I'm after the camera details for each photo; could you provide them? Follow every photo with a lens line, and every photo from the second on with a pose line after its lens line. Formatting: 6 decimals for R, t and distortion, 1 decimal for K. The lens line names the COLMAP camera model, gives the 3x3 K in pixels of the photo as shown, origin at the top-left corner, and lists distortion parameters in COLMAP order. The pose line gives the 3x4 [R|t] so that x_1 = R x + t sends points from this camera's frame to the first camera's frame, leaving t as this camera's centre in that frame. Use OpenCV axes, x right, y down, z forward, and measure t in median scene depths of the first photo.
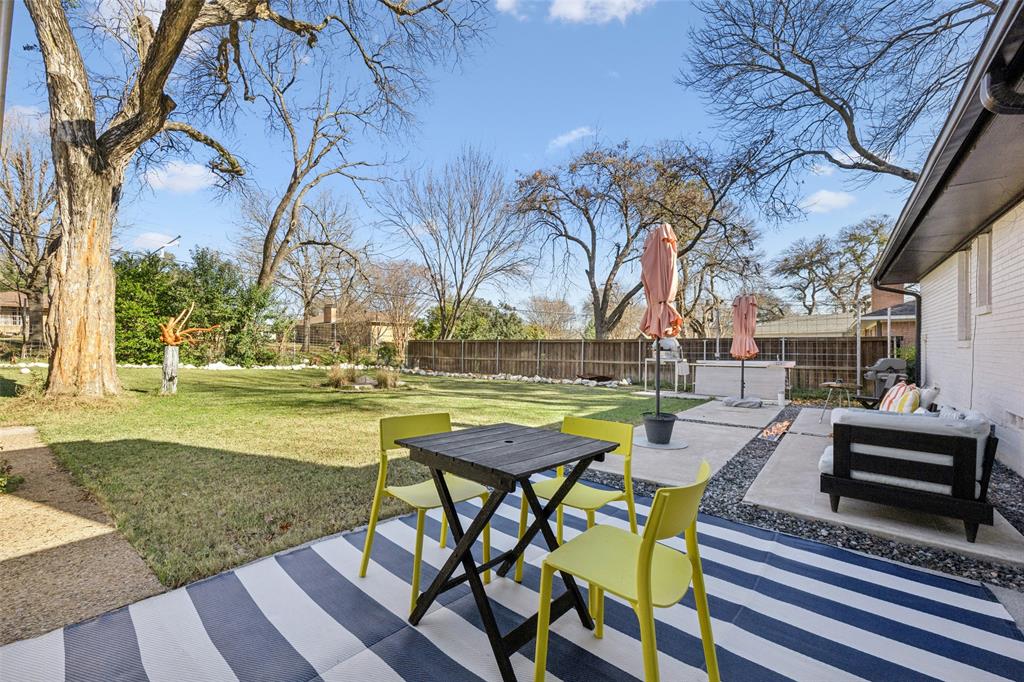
lens RADIAL K [[389.6, 0, 509.3], [0, 389.6, 344.7], [0, 0, 1]] dist [0.000643, -0.000150]
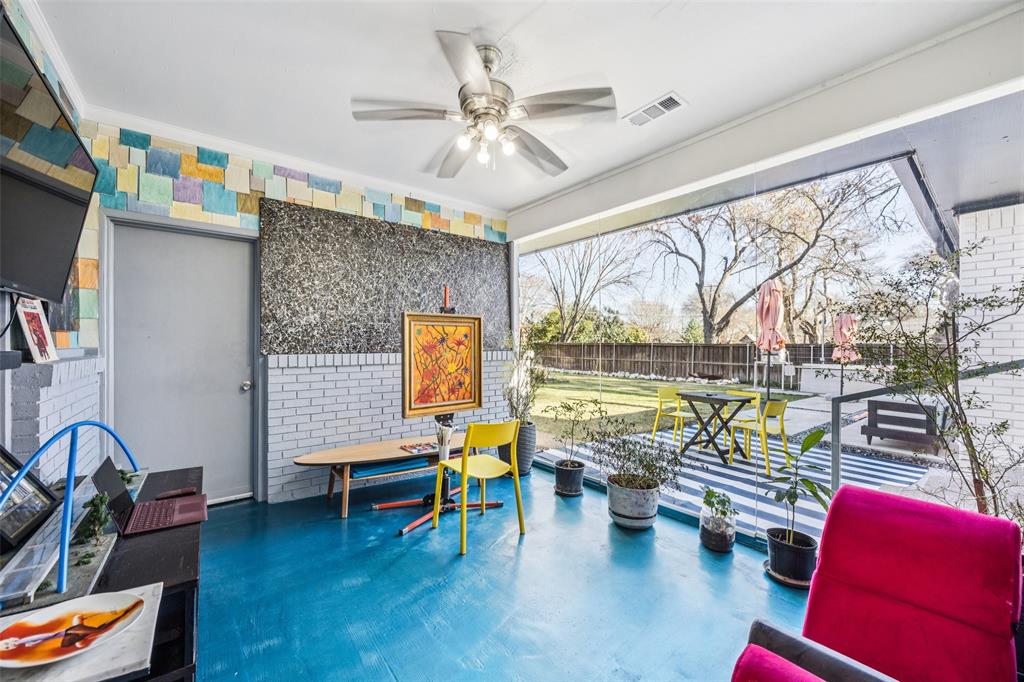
lens RADIAL K [[389.6, 0, 512.6], [0, 389.6, 342.4], [0, 0, 1]] dist [0.000643, -0.000150]
pose [[0.978727, 0.003109, -0.205145, -0.099672], [-0.002957, 0.999995, 0.001050, -0.016455], [0.205147, -0.000421, 0.978731, -0.244234]]
